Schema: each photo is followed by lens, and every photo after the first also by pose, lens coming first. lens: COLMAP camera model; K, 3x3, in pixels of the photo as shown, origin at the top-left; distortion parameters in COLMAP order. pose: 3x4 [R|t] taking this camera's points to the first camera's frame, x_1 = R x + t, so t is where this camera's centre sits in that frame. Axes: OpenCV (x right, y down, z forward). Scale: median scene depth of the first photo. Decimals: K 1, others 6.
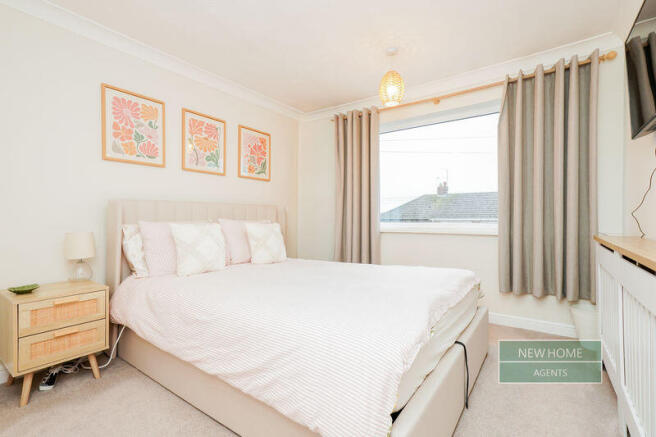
lens RADIAL K [[301.4, 0, 331.9], [0, 301.4, 217.6], [0, 0, 1]] dist [0.001126, 0.000153]
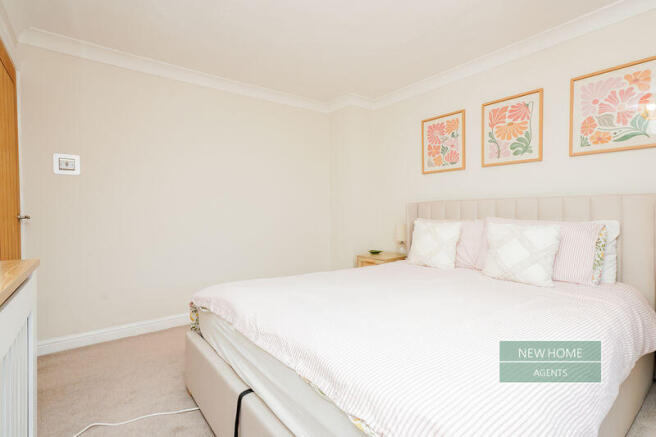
lens RADIAL K [[301.4, 0, 331.9], [0, 301.4, 217.6], [0, 0, 1]] dist [0.001126, 0.000153]
pose [[-0.278821, 0.005414, -0.960328, 0.620717], [-0.011512, 0.999893, 0.008979, 0.003382], [0.960274, 0.013559, -0.278729, 0.849560]]
